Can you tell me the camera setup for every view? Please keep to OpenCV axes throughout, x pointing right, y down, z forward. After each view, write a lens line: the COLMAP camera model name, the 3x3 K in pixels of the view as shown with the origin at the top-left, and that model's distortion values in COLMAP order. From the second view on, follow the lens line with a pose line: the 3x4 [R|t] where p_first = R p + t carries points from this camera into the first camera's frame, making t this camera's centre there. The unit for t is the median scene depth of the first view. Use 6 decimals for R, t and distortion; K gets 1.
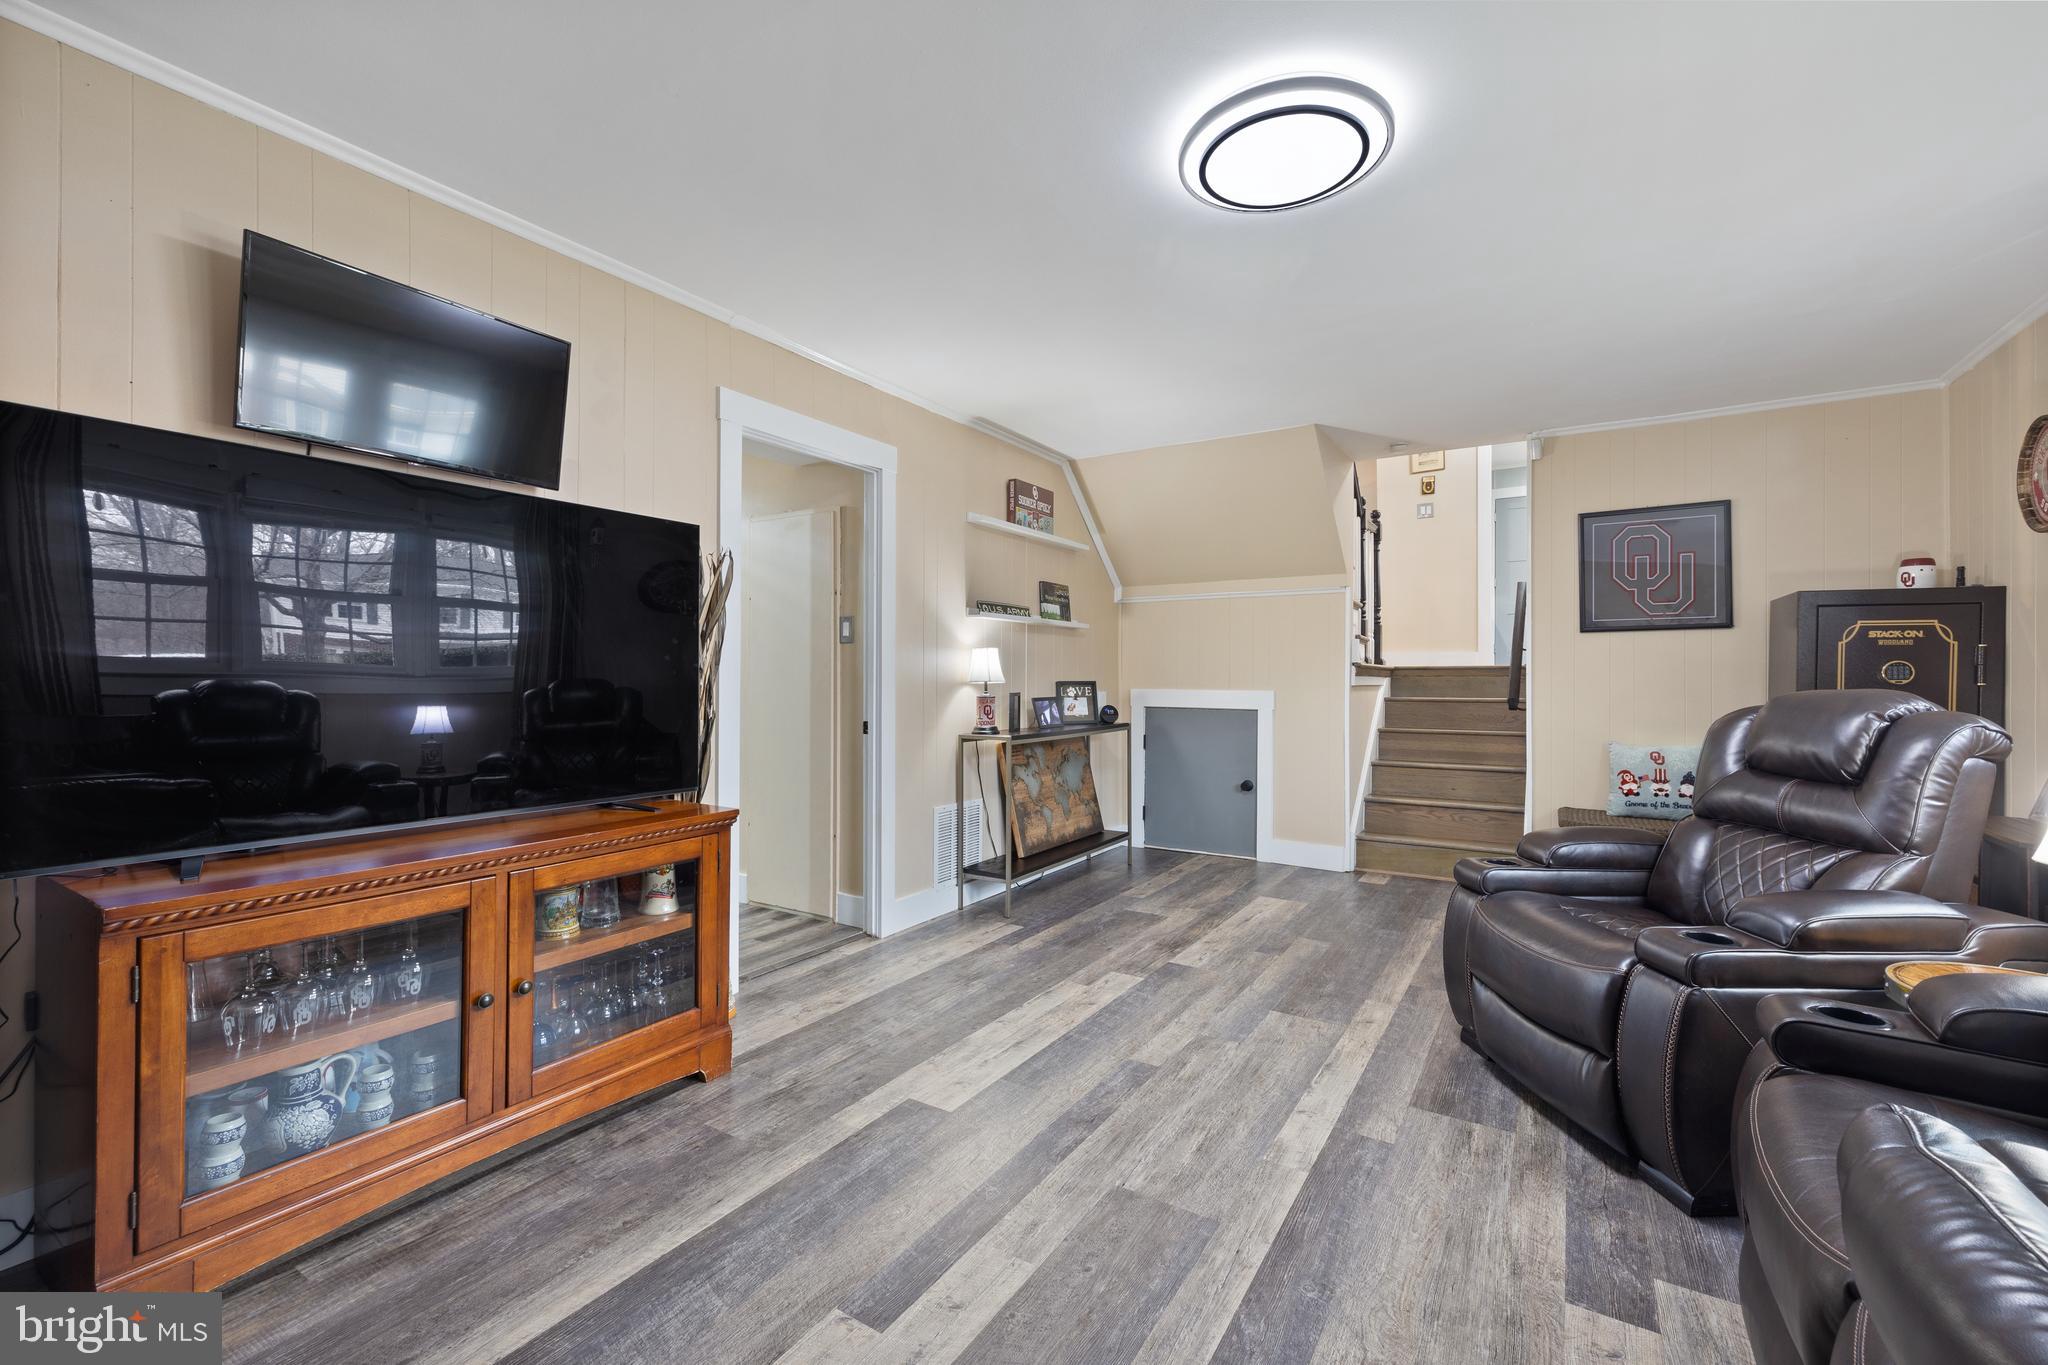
lens RADIAL K [[887.3, 0, 1028.6], [0, 887.3, 680.0], [0, 0, 1]] dist [-0.012172, -0.000274]
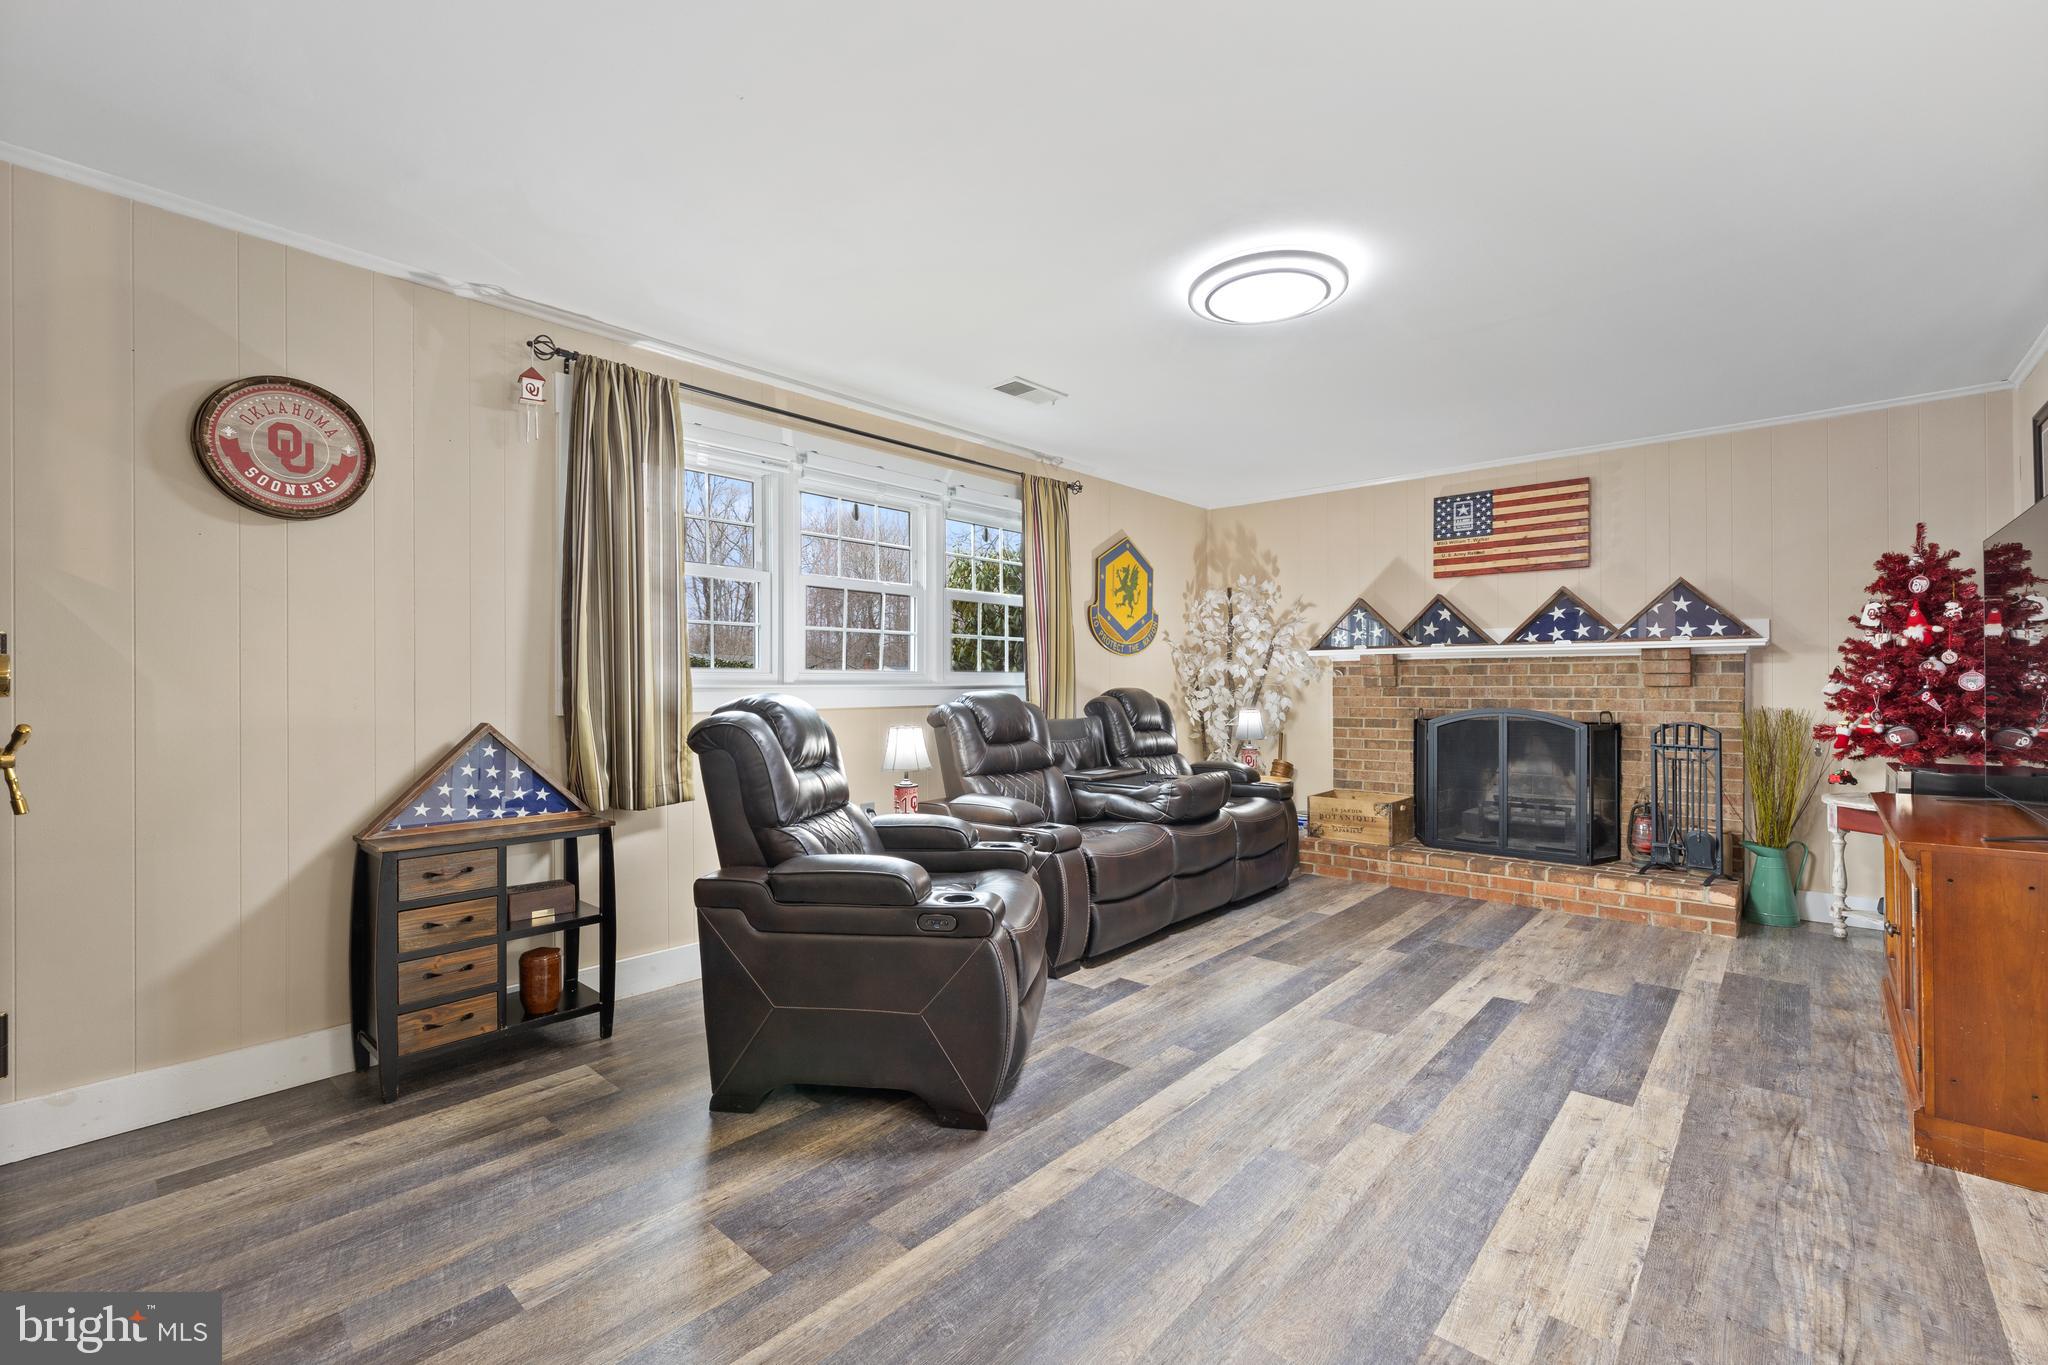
lens RADIAL K [[887.3, 0, 1028.6], [0, 887.3, 680.0], [0, 0, 1]] dist [-0.012172, -0.000274]
pose [[-0.986271, 0.003505, 0.165098, 0.375550], [0.002905, 0.999988, -0.003878, -0.003111], [-0.165110, -0.003345, -0.986269, 2.130091]]
